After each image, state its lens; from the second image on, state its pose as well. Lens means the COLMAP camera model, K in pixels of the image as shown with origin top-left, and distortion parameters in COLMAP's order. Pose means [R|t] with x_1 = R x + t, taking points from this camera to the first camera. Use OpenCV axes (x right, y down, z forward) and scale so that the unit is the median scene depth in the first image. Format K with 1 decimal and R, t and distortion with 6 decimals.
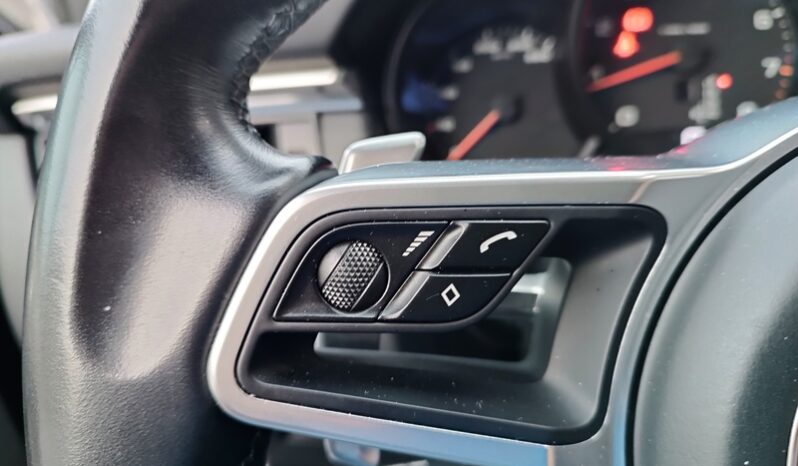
lens RADIAL K [[610.0, 0, 399.0], [0, 610.0, 233.0], [0, 0, 1]] dist [-0.055698, 0.001329]
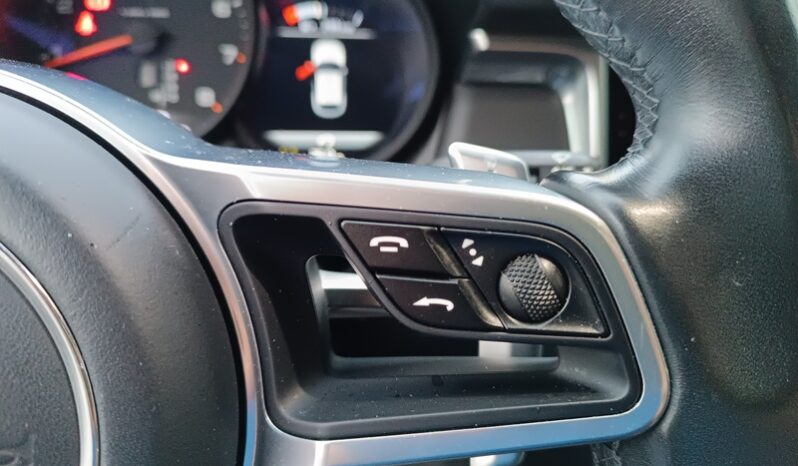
lens RADIAL K [[610.0, 0, 399.0], [0, 610.0, 233.0], [0, 0, 1]] dist [-0.055698, 0.001329]
pose [[0.957956, 0.003475, 0.286895, 1.454662], [-0.010120, 0.999714, 0.021680, 0.014615], [-0.286738, -0.023671, 0.957717, -0.247211]]
